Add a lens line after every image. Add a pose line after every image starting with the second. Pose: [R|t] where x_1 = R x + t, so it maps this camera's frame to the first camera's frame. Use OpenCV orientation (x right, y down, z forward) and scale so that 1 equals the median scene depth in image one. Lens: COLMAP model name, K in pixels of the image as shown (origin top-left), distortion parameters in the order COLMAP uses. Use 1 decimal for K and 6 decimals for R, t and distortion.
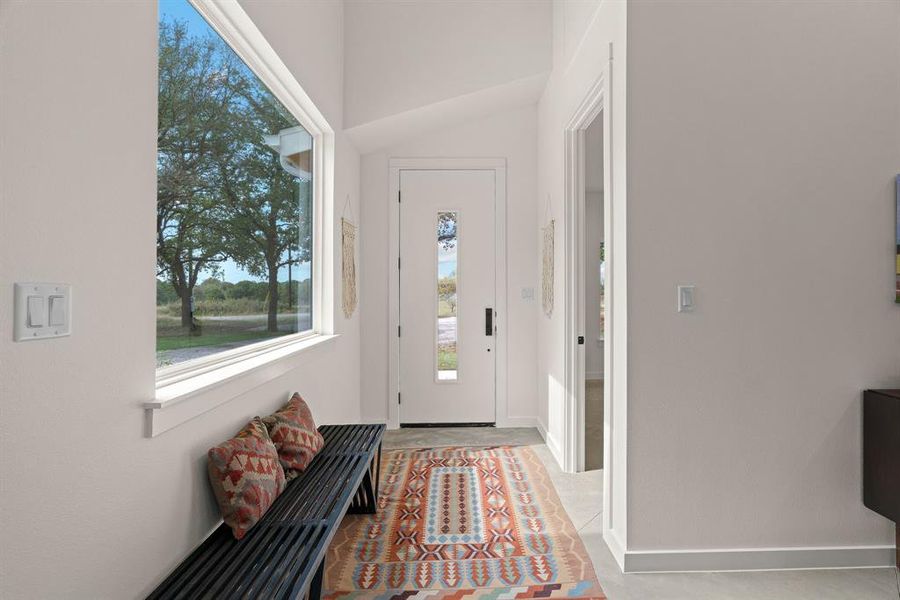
lens RADIAL K [[404.7, 0, 452.3], [0, 404.7, 293.2], [0, 0, 1]] dist [-0.009196, 0.003557]
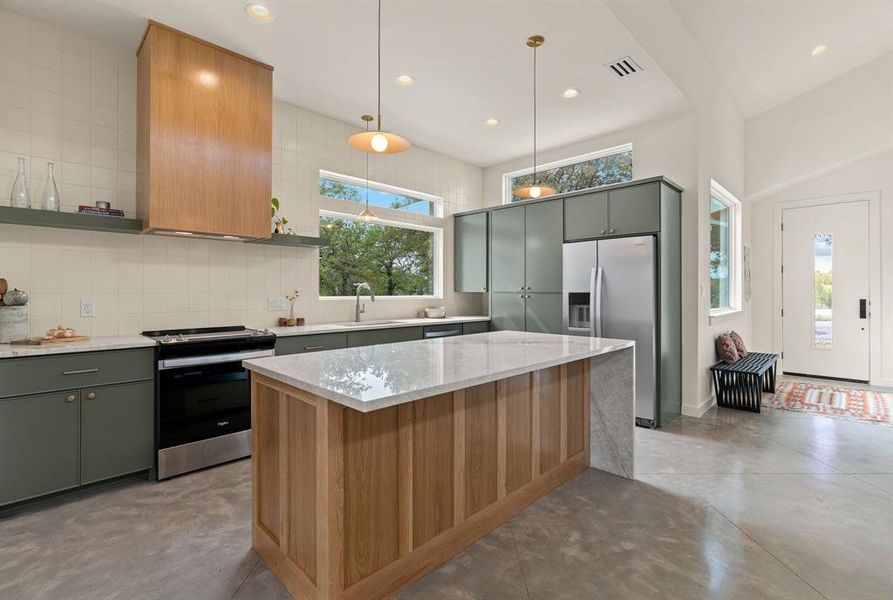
lens RADIAL K [[411.9, 0, 449.0], [0, 411.9, 287.2], [0, 0, 1]] dist [-0.000833, -0.000660]
pose [[0.721534, -0.000430, -0.692379, 0.042722], [-0.005801, 0.999961, -0.006666, 0.013613], [0.692355, 0.008826, 0.721503, -1.049778]]
